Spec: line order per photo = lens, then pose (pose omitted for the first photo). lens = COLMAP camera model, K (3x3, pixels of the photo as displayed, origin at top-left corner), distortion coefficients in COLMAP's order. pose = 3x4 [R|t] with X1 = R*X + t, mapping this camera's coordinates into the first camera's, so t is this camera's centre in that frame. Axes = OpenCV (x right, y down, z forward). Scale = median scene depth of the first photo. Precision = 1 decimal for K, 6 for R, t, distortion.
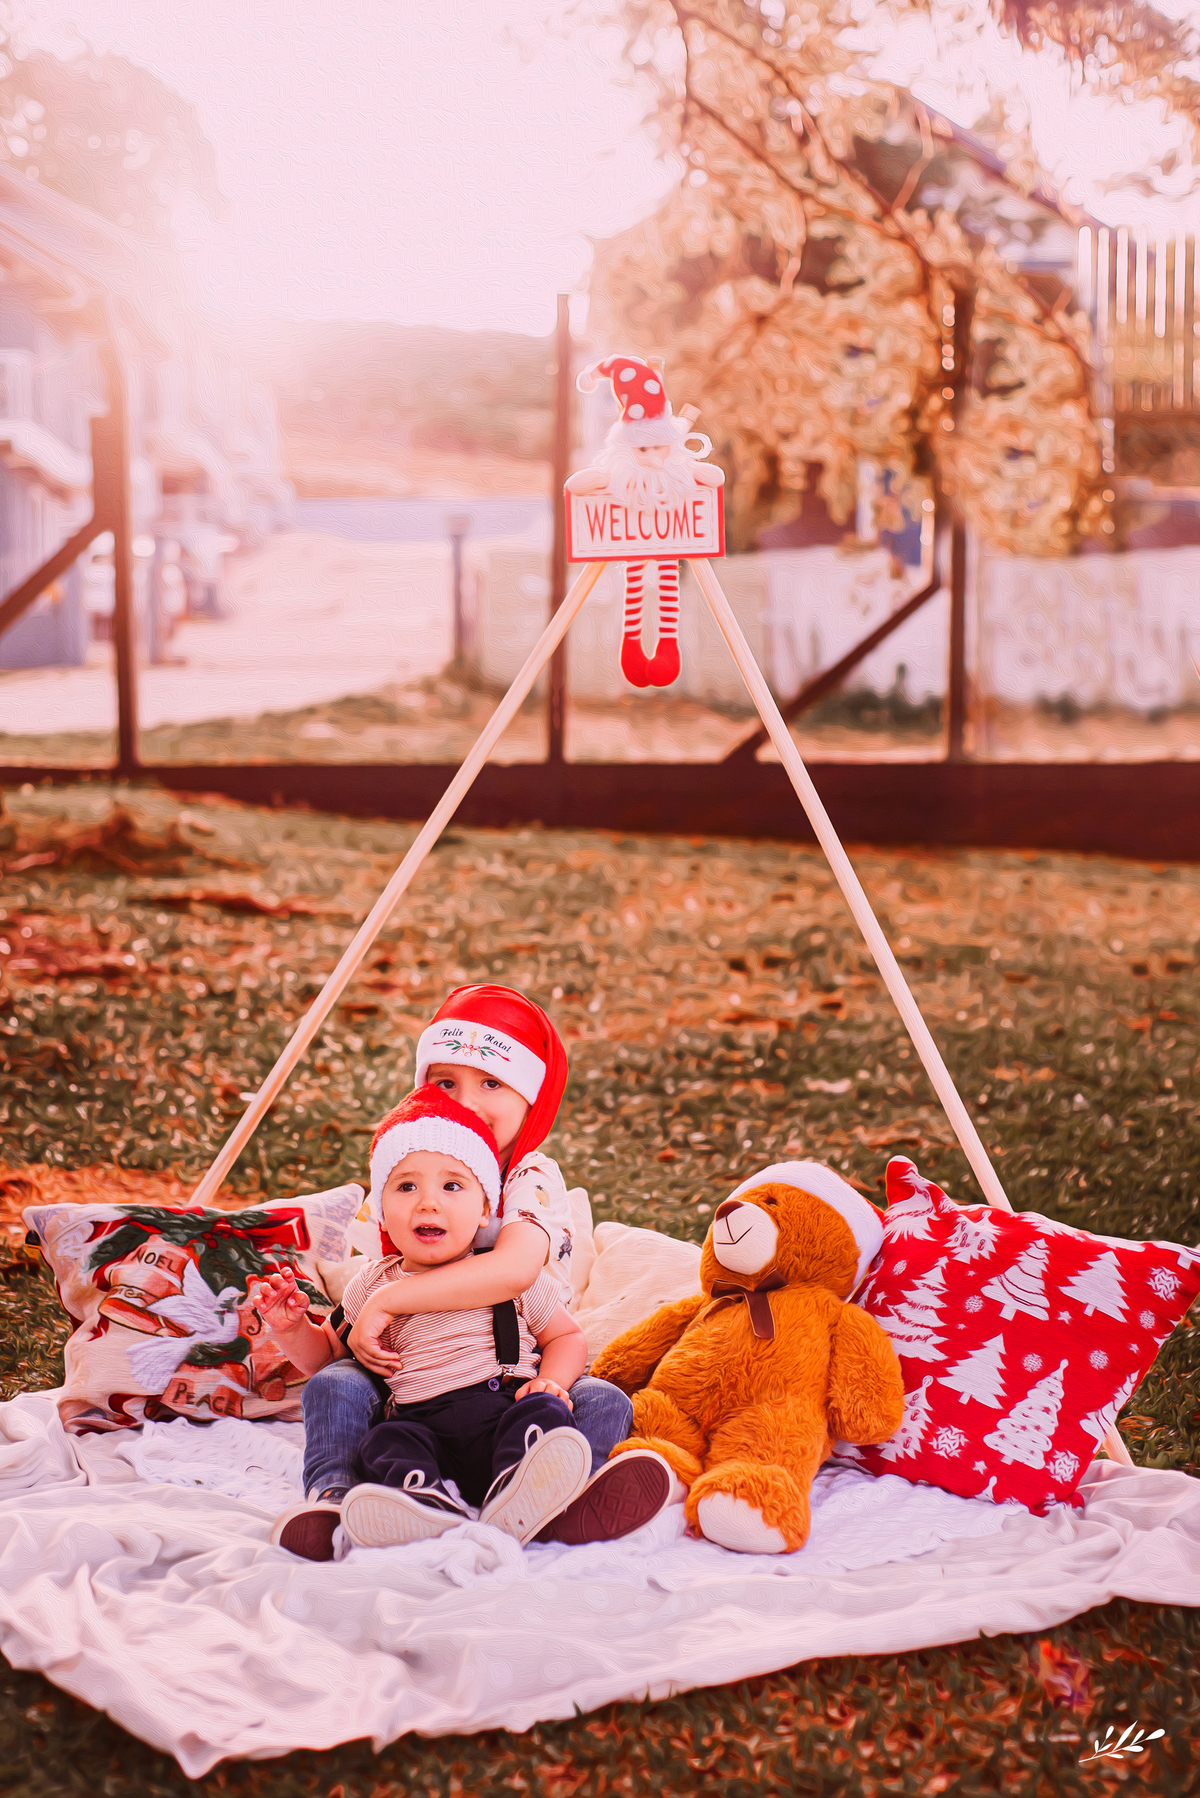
lens RADIAL K [[2810.4, 0, 600.0], [0, 2810.4, 899.0], [0, 0, 1]] dist [-0.081334, 0.057288]
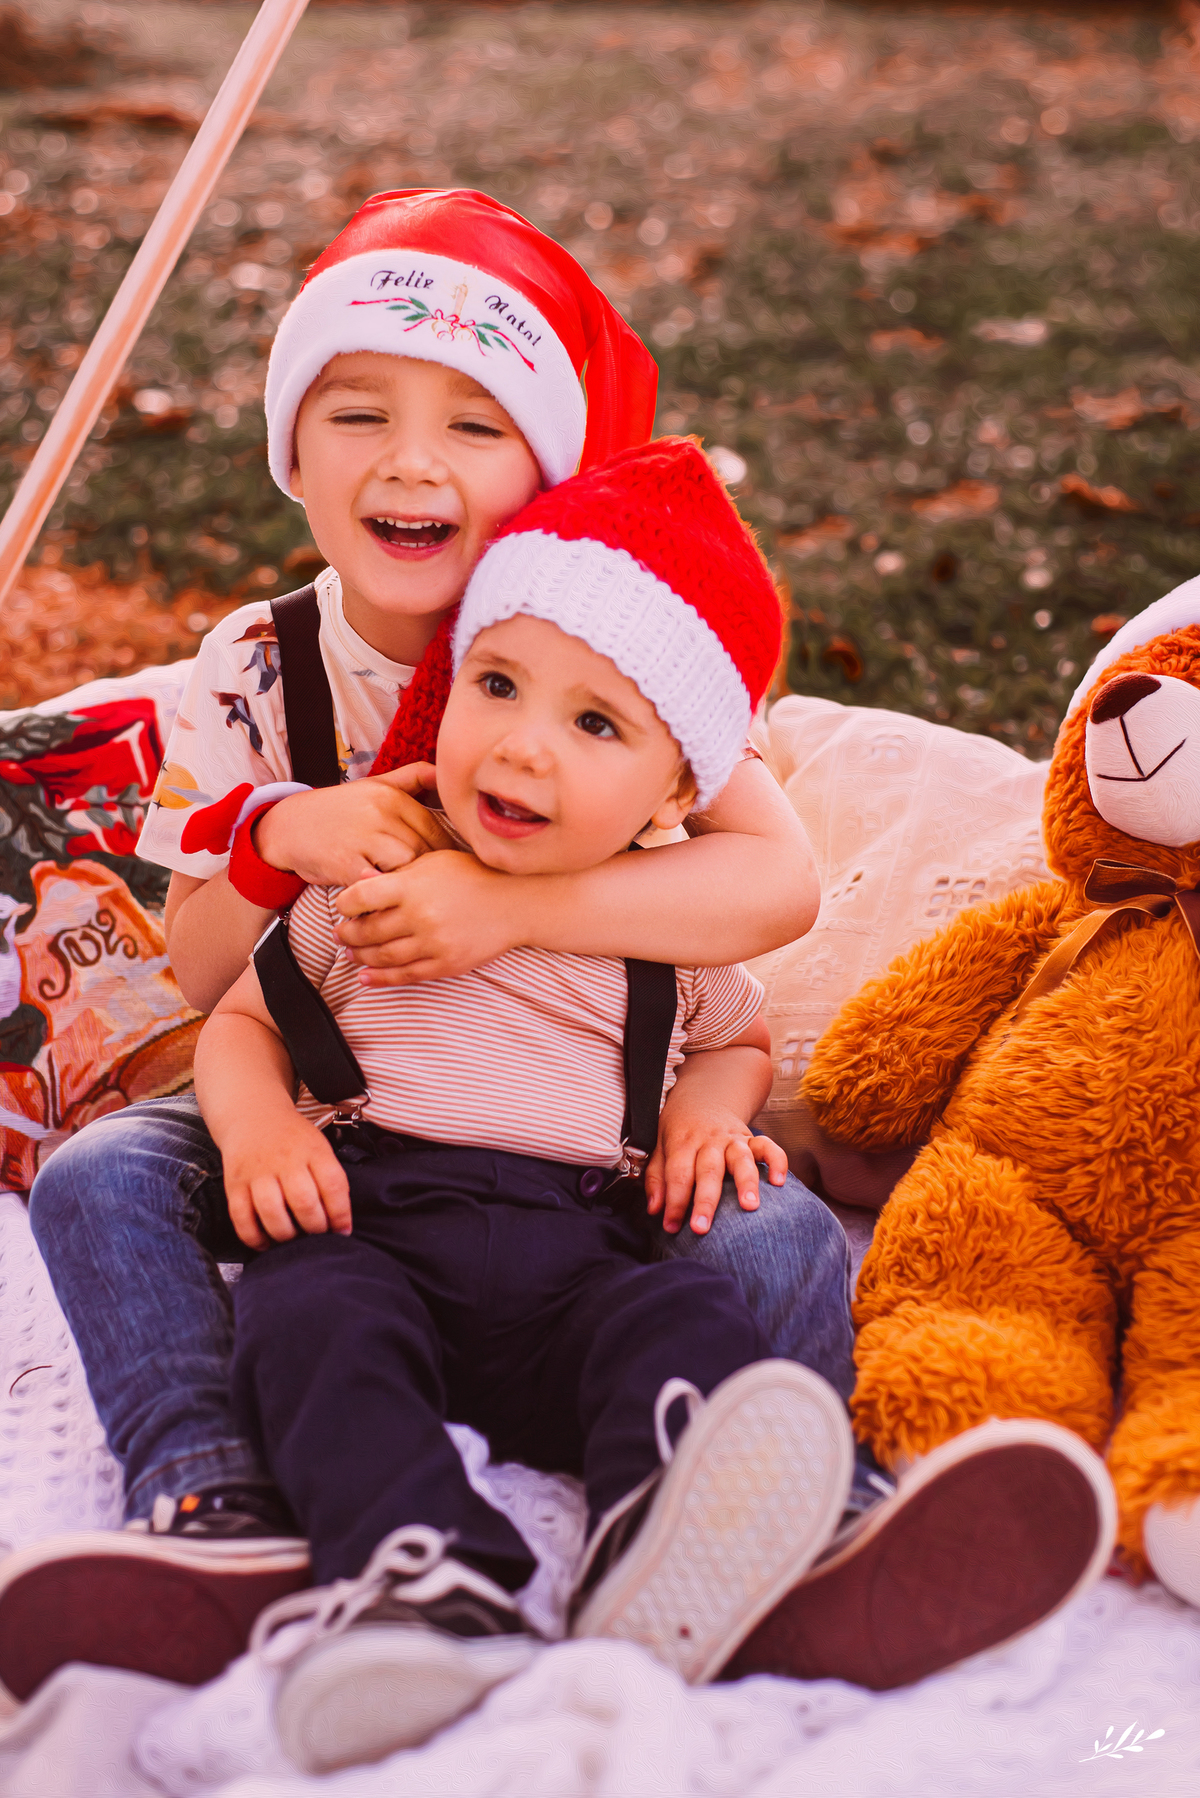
lens RADIAL K [[2951.8, 0, 593.1], [0, 2951.8, 826.3], [0, 0, 1]] dist [-0.019140, -0.061751]
pose [[0.998518, -0.050664, -0.019854, -0.024181], [0.053903, 0.970891, 0.233378, 0.020151], [0.007452, -0.234103, 0.972183, 0.524909]]
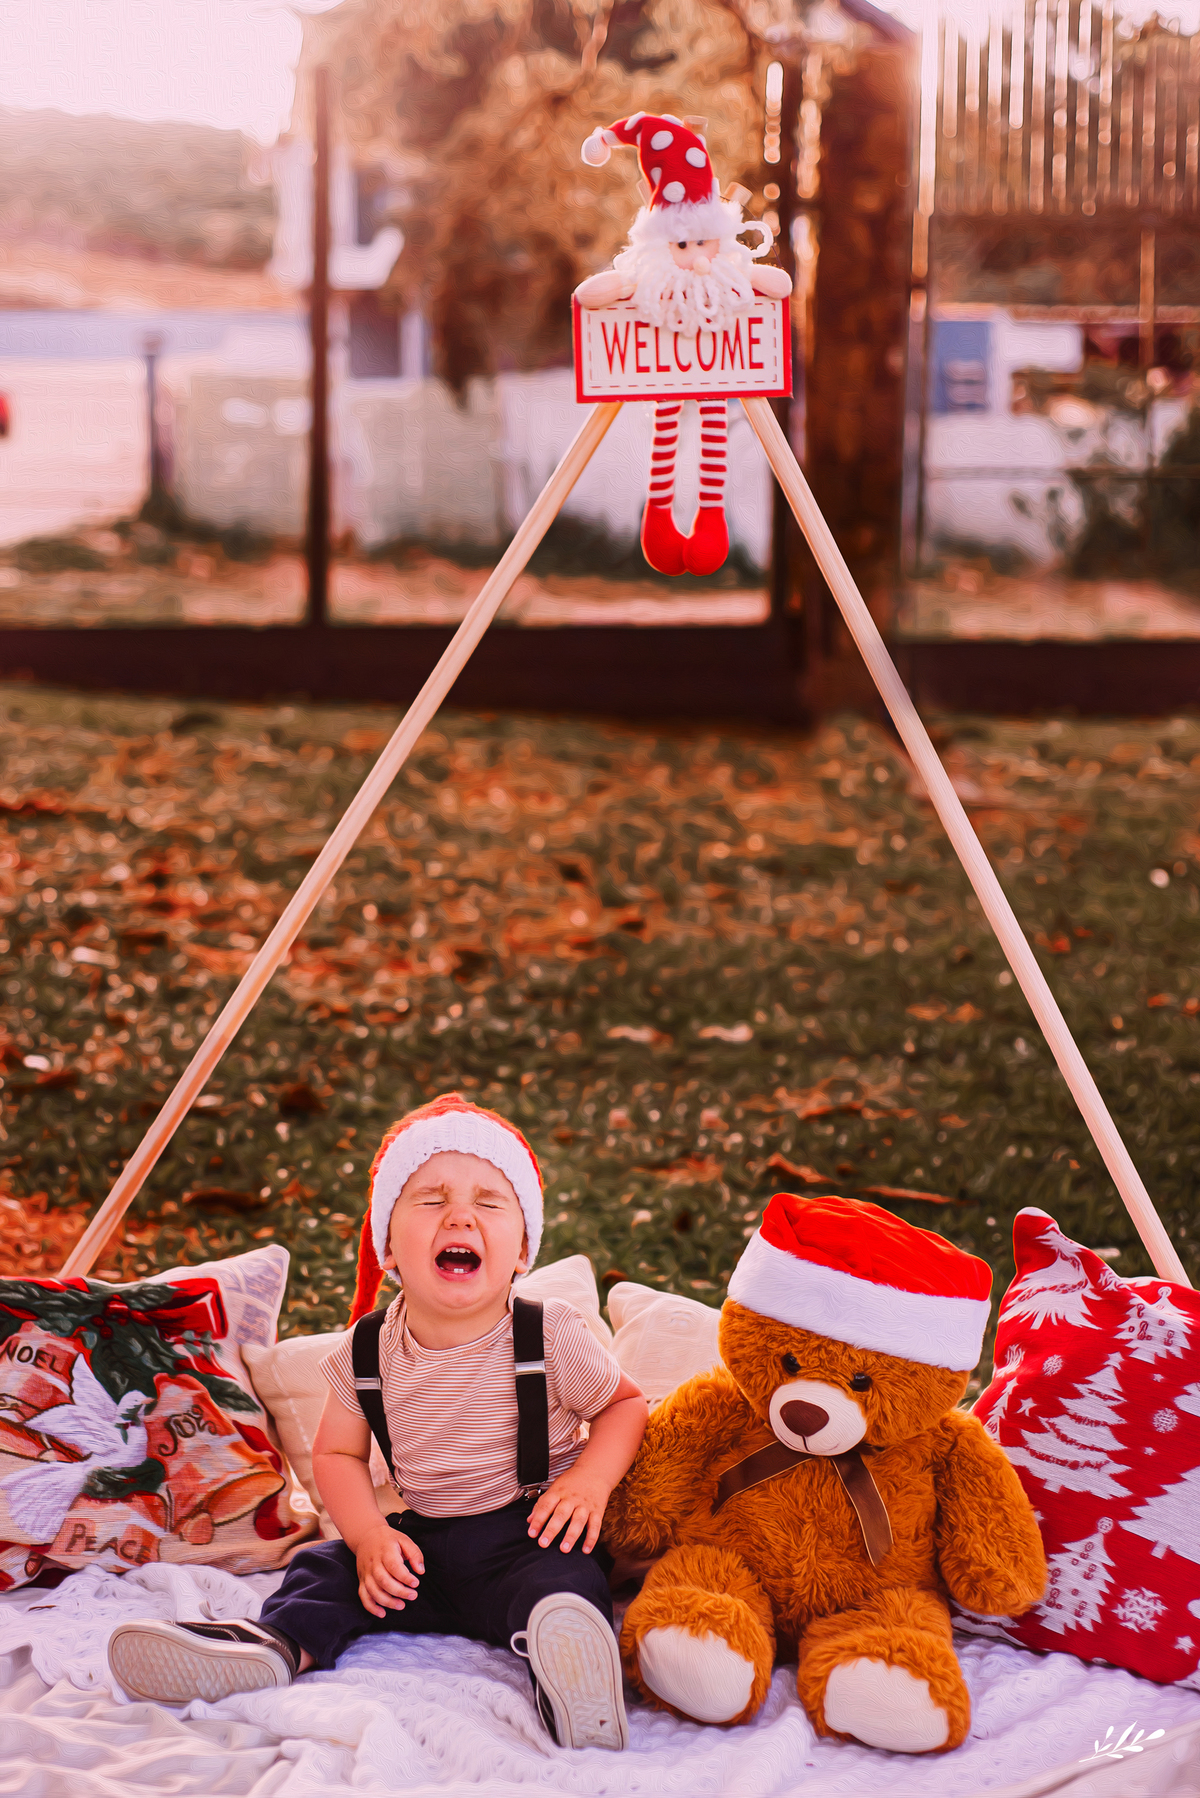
lens RADIAL K [[3070.2, 0, 477.3], [0, 3070.2, 1025.5], [0, 0, 1]] dist [-0.018367, 0.042698]
pose [[0.998298, -0.008293, 0.057732, -0.085209], [0.003312, 0.996303, 0.085847, -0.026851], [-0.058231, -0.085510, 0.994634, 0.191998]]
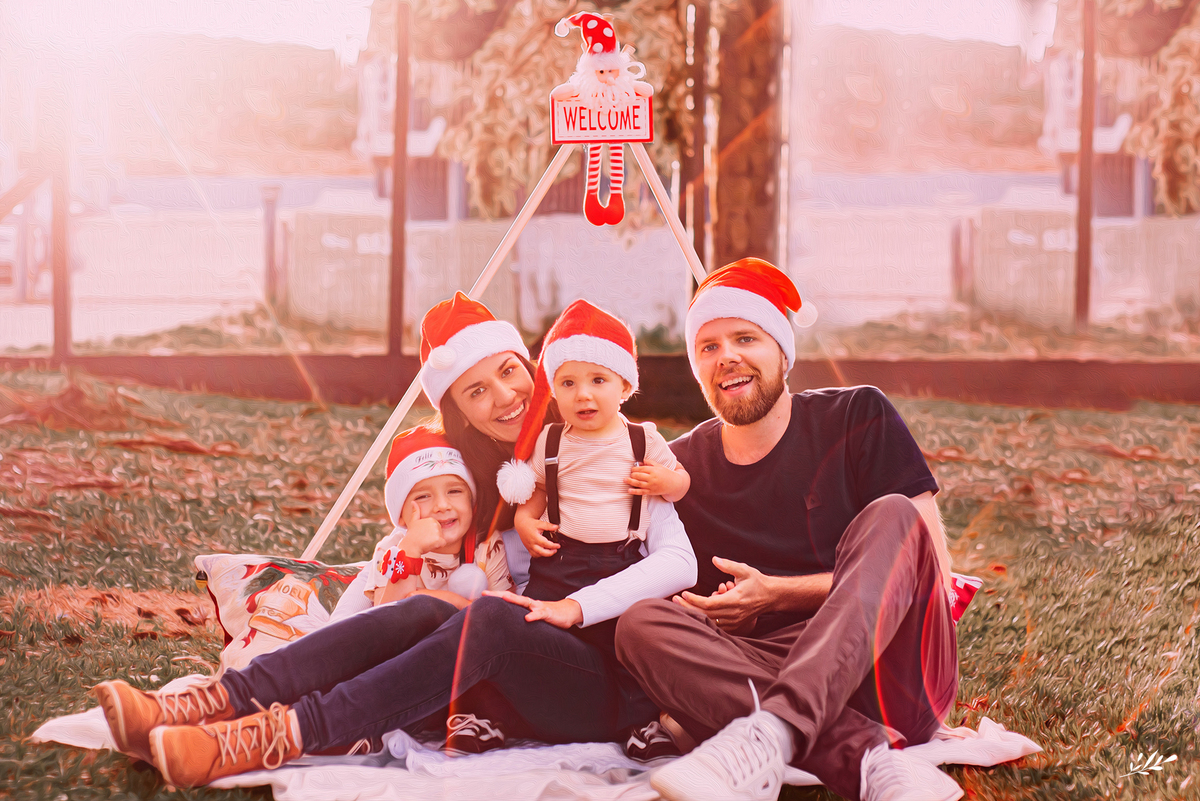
lens RADIAL K [[2256.2, 0, 600.7], [0, 2256.2, 300.6], [0, 0, 1]] dist [-0.002751, -0.053059]
pose [[0.994623, 0.006850, 0.103338, -0.112899], [0.002360, 0.996052, -0.088737, 0.076266], [-0.103537, 0.088504, 0.990680, -0.225640]]
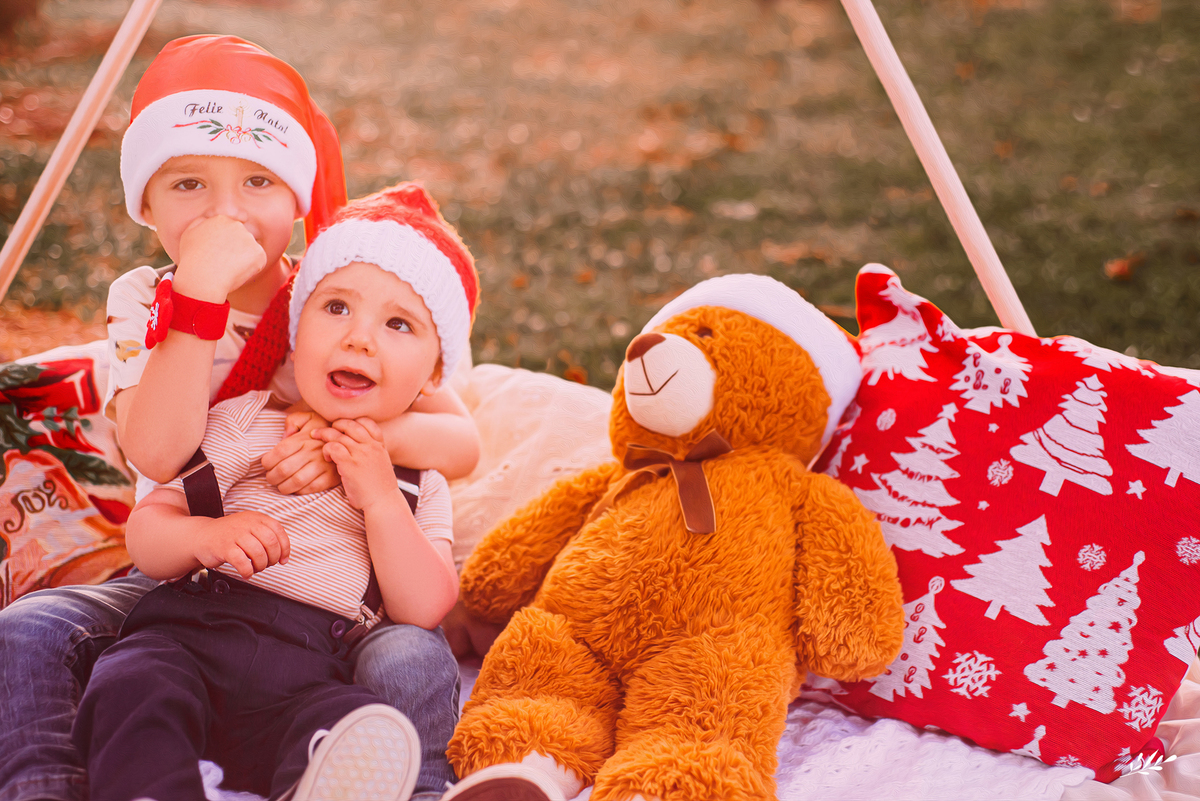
lens RADIAL K [[1944.0, 0, 597.0], [0, 1944.0, 356.2], [0, 0, 1]] dist [-0.045283, 0.181852]
pose [[0.999345, -0.032501, 0.015893, 0.024303], [0.030210, 0.991353, 0.127698, 0.046642], [-0.019905, -0.127134, 0.991686, 0.477878]]
